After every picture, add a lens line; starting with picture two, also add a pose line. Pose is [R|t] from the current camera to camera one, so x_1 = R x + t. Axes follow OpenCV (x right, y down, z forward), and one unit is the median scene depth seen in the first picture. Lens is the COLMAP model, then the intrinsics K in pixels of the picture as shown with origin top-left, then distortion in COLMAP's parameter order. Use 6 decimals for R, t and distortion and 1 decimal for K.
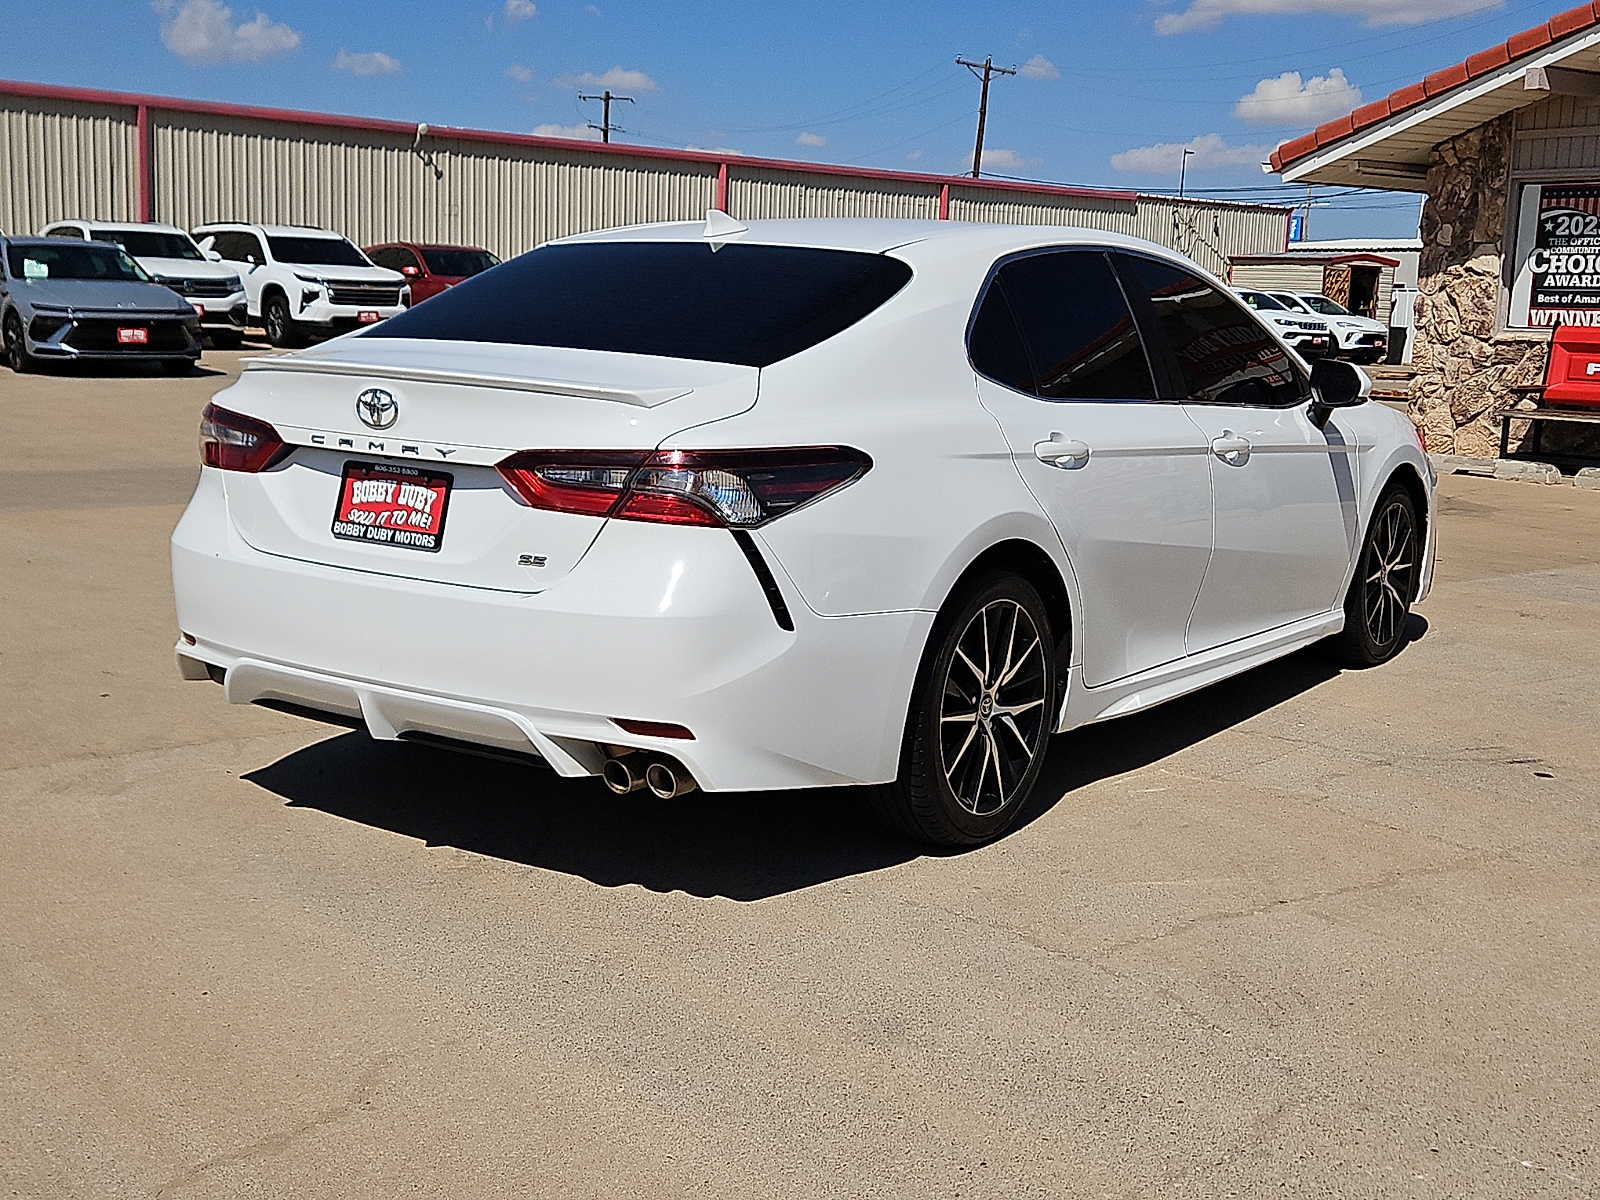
lens RADIAL K [[2019.1, 0, 824.4], [0, 2019.1, 570.0], [0, 0, 1]] dist [0.087062, 0.000000]
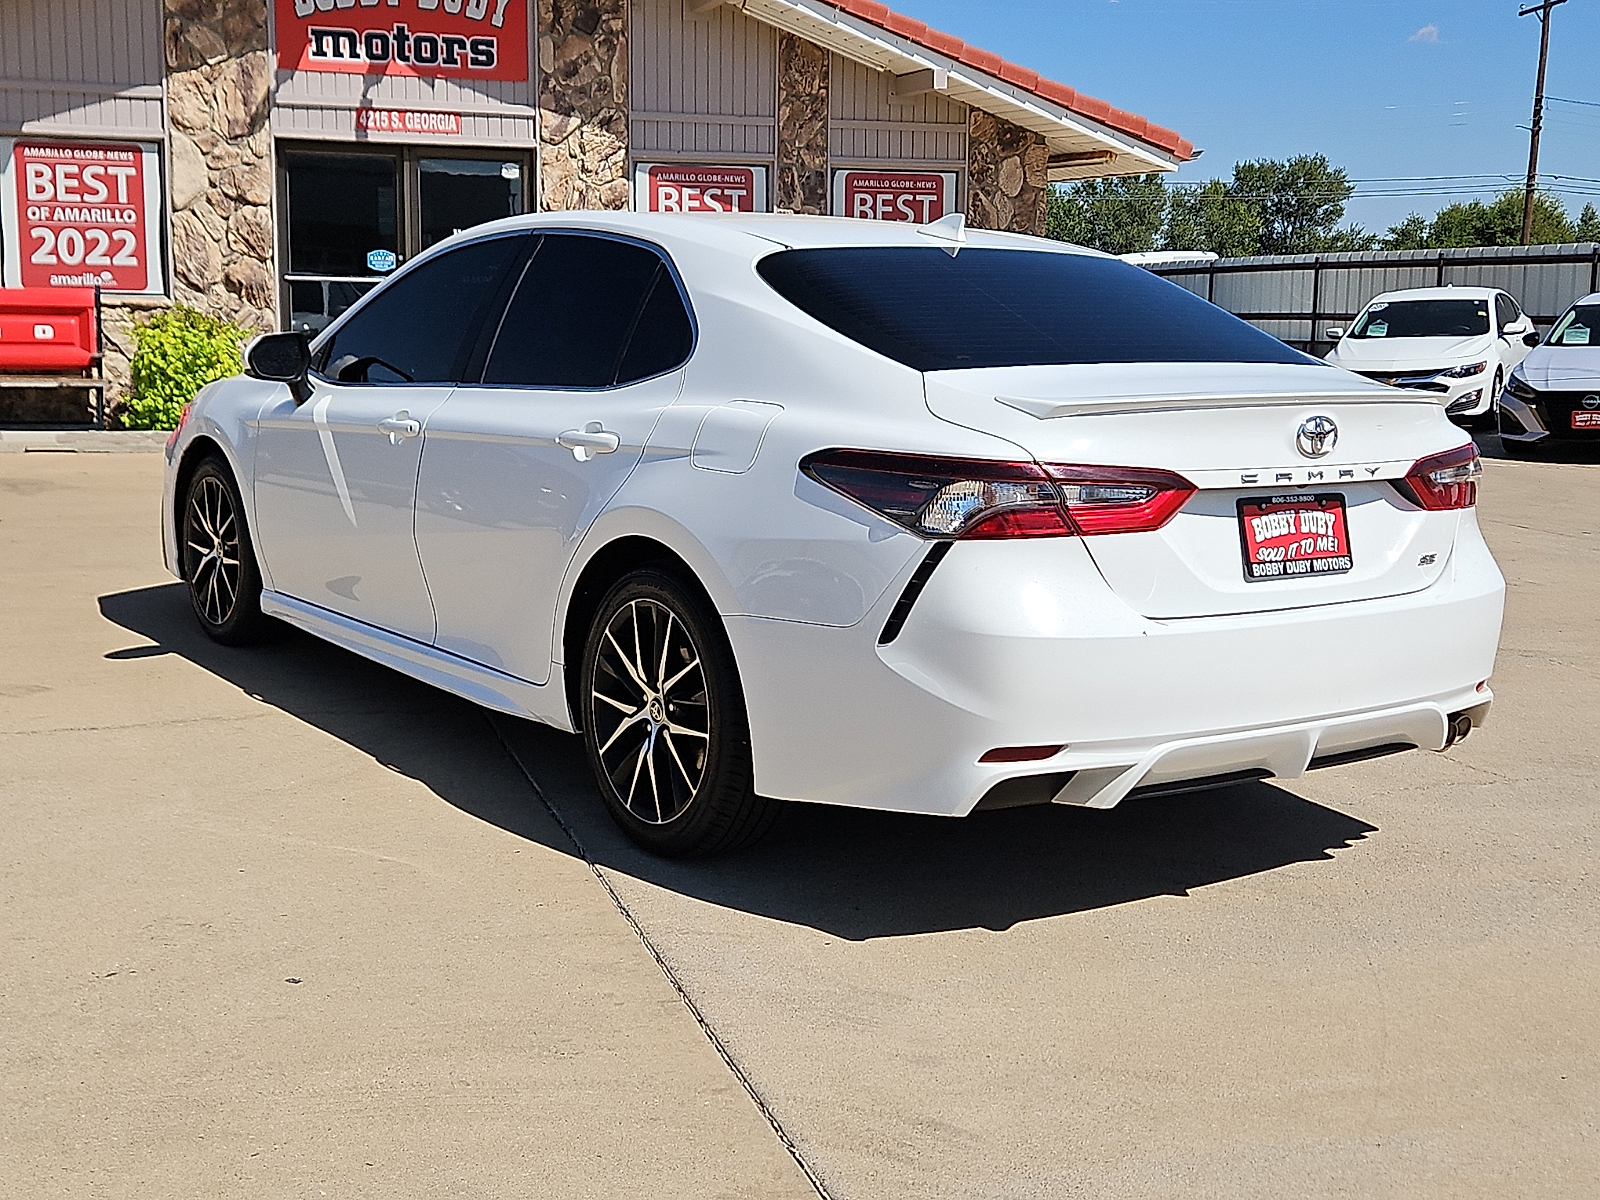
lens RADIAL K [[2019.1, 0, 798.9], [0, 2019.1, 584.9], [0, 0, 1]] dist [0.087062, 0.000000]
pose [[0.341013, -0.167199, 0.925070, -1.196307], [0.128286, 0.983127, 0.130402, -0.165884], [-0.931264, 0.074204, 0.356708, 0.880619]]
